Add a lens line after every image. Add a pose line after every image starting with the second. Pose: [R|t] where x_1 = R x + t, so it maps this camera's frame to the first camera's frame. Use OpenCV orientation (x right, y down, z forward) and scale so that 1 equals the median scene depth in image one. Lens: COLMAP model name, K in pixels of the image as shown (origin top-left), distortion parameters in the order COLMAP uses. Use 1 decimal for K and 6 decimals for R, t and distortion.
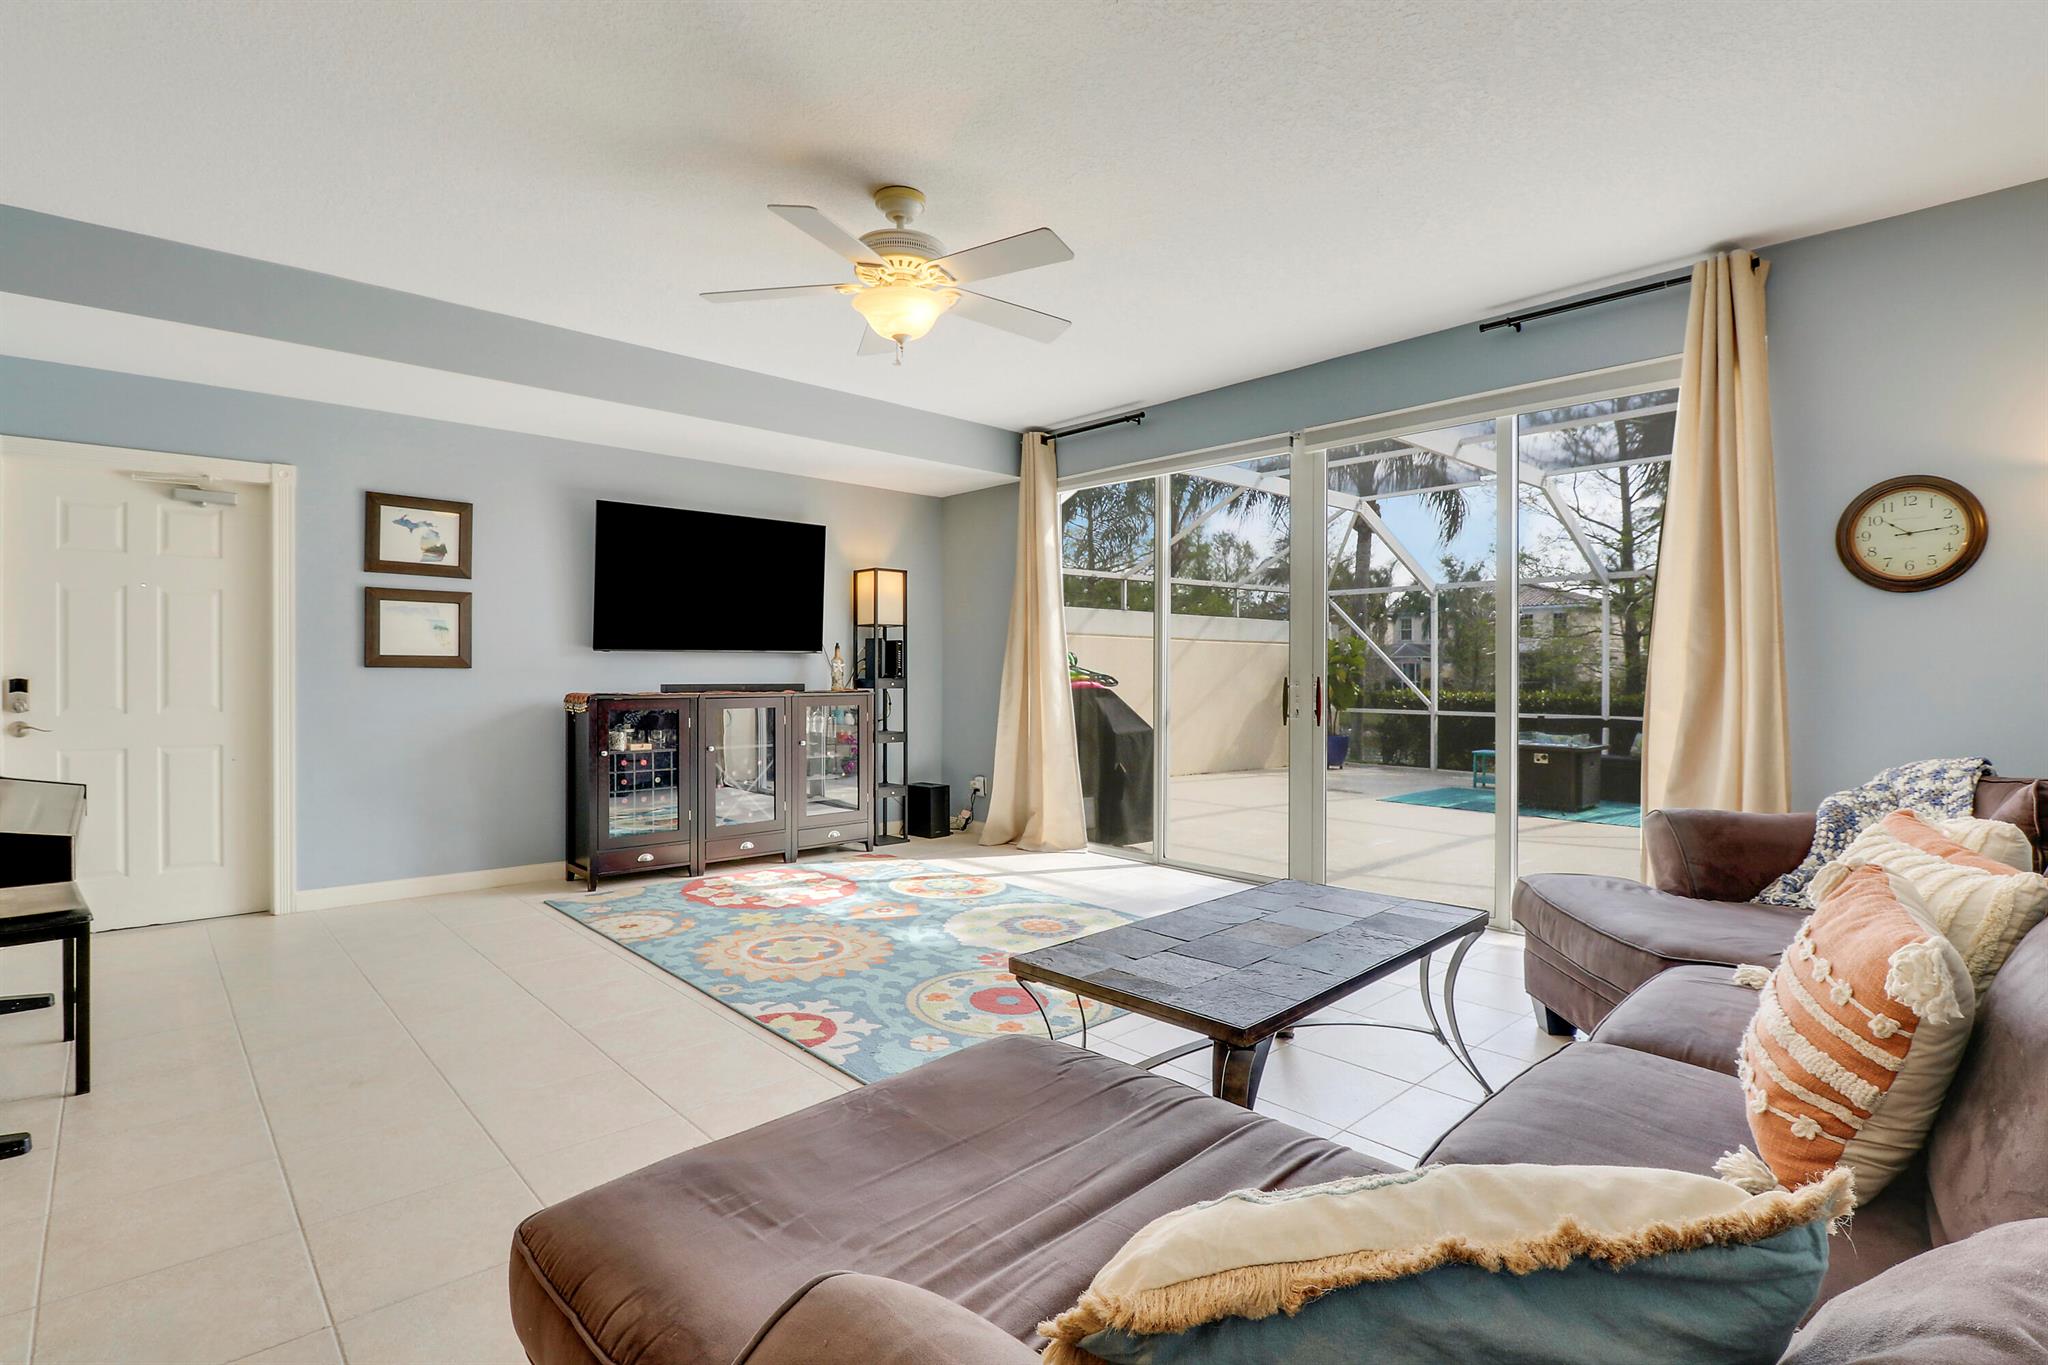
lens RADIAL K [[960.7, 0, 1017.6], [0, 960.7, 679.6], [0, 0, 1]] dist [0.001428, -0.005129]
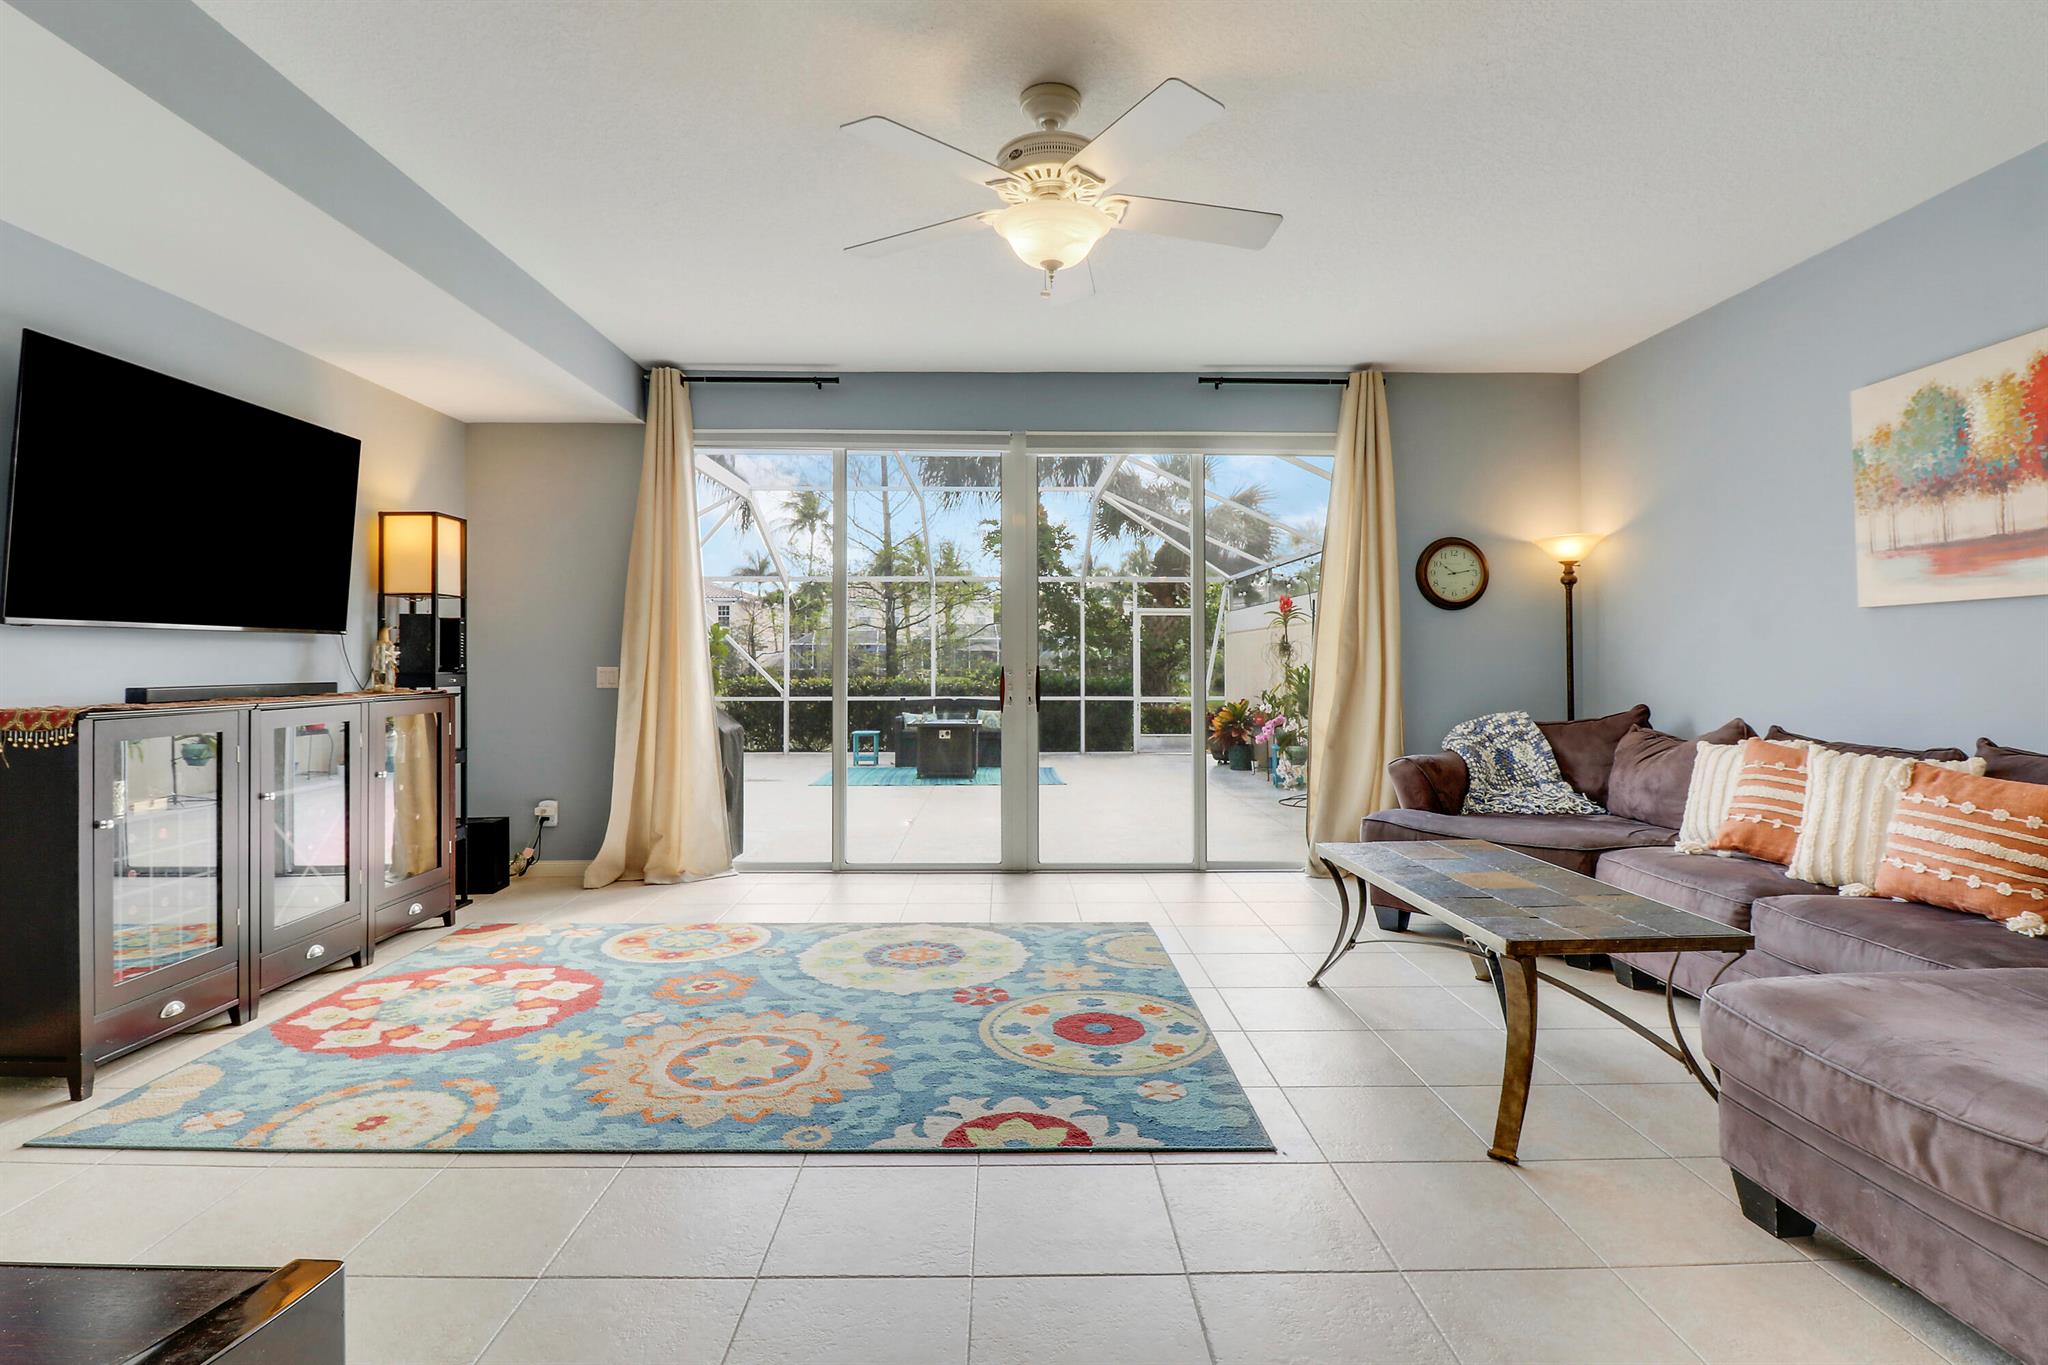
lens RADIAL K [[964.4, 0, 1001.4], [0, 964.4, 650.8], [0, 0, 1]] dist [0.000221, -0.000271]
pose [[0.673938, 0.004278, 0.738776, -0.620348], [0.008578, 0.999871, -0.013614, -0.006263], [-0.738738, 0.015512, 0.673814, 0.382298]]
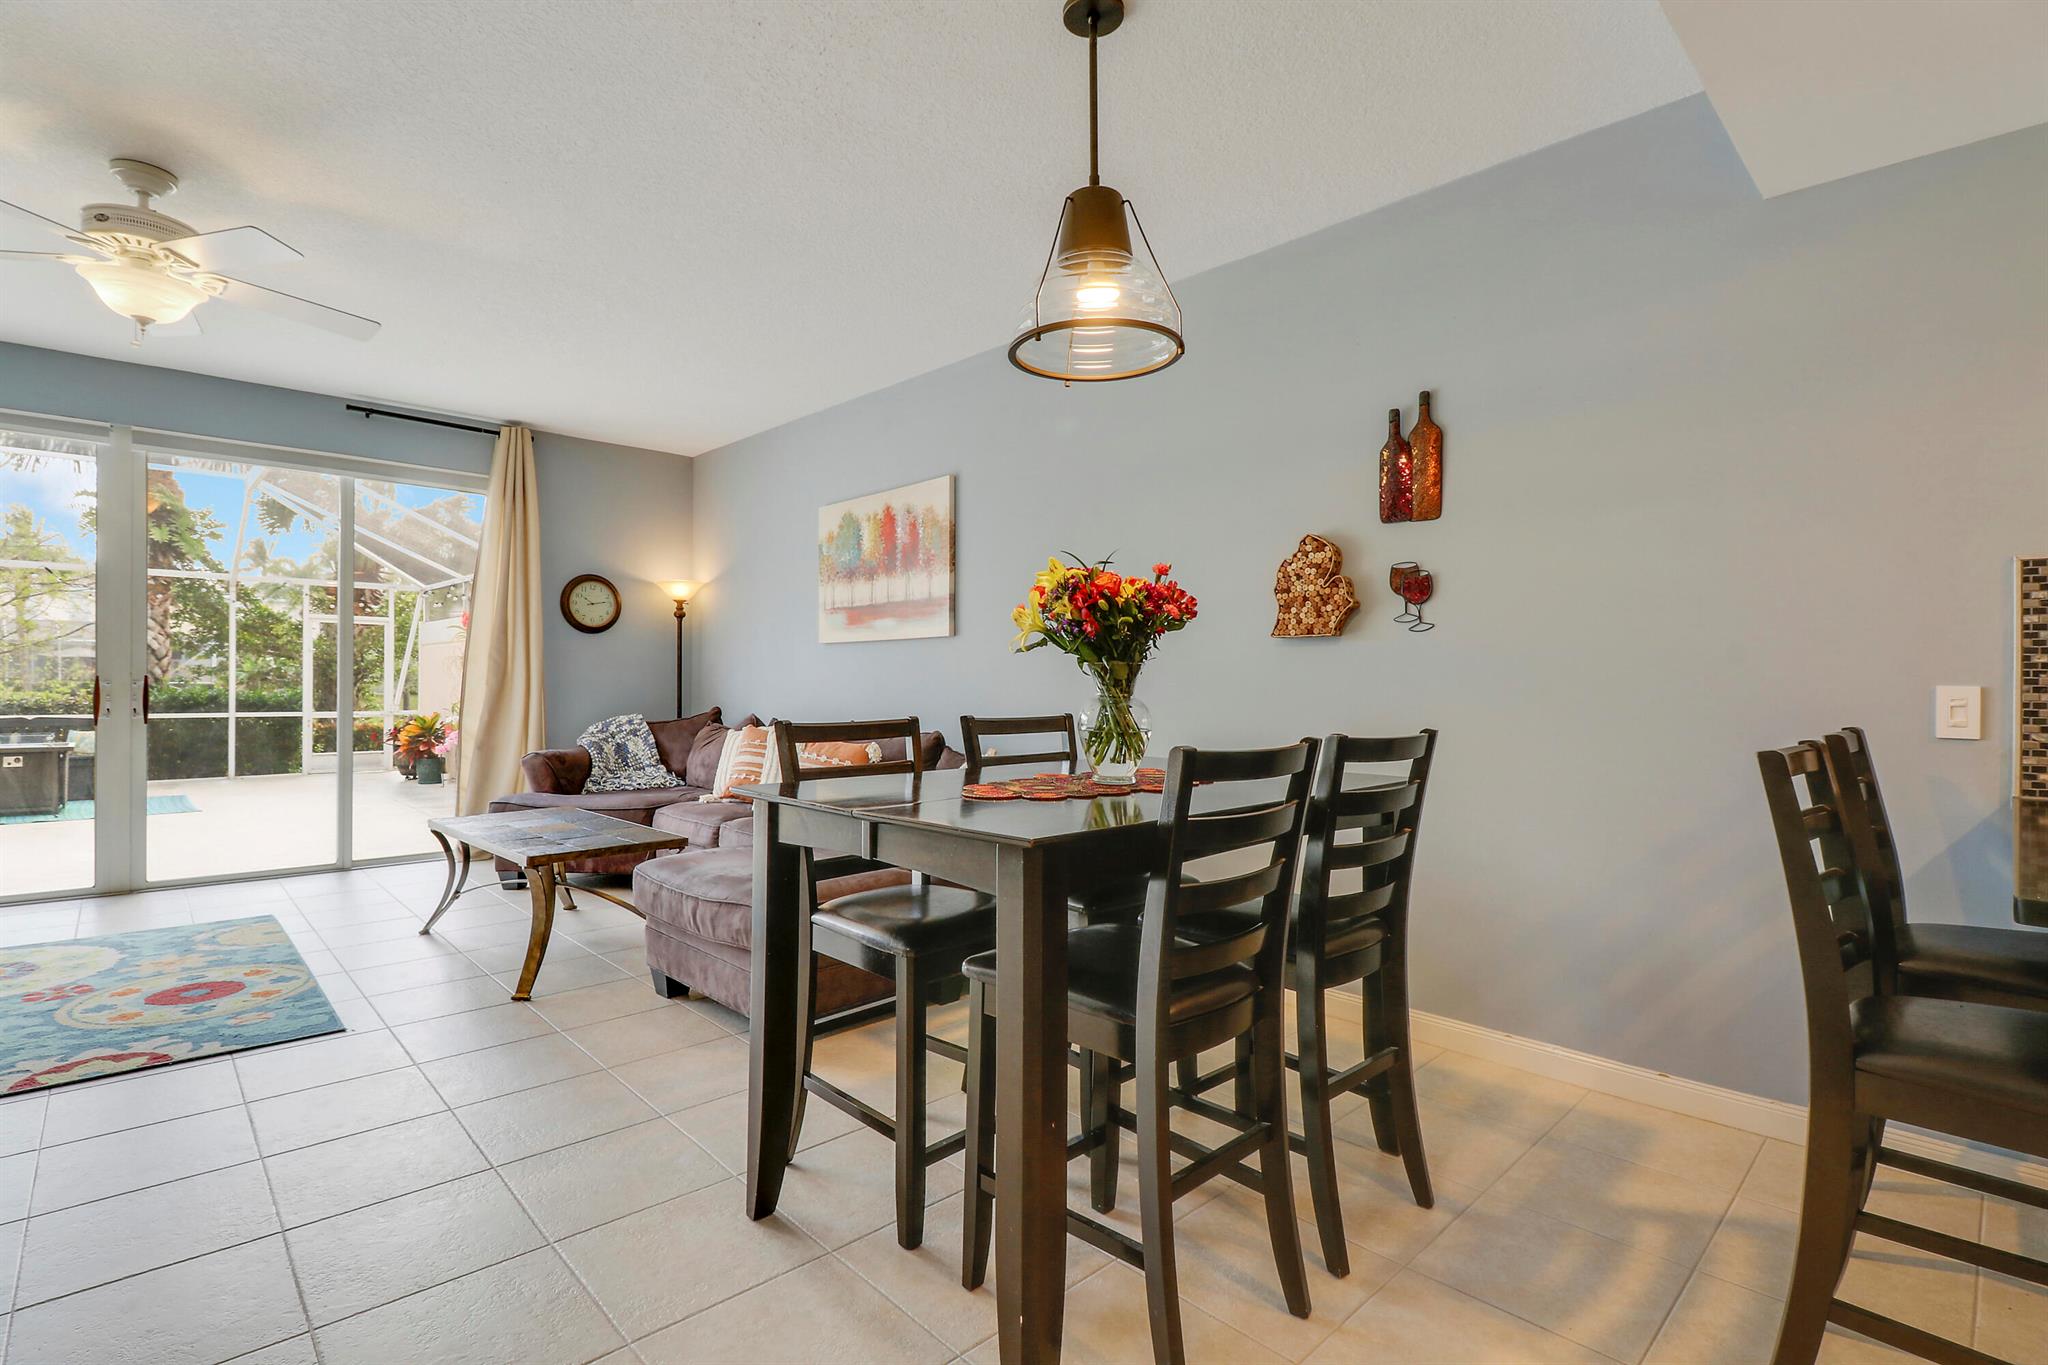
lens RADIAL K [[967.5, 0, 1016.8], [0, 967.5, 683.8], [0, 0, 1]] dist [0.000268, -0.013897]
pose [[-0.012844, -0.008088, 0.999885, -0.870799], [-0.001049, 0.999967, 0.008075, -0.003381], [-0.999917, -0.000945, -0.012852, 0.119209]]
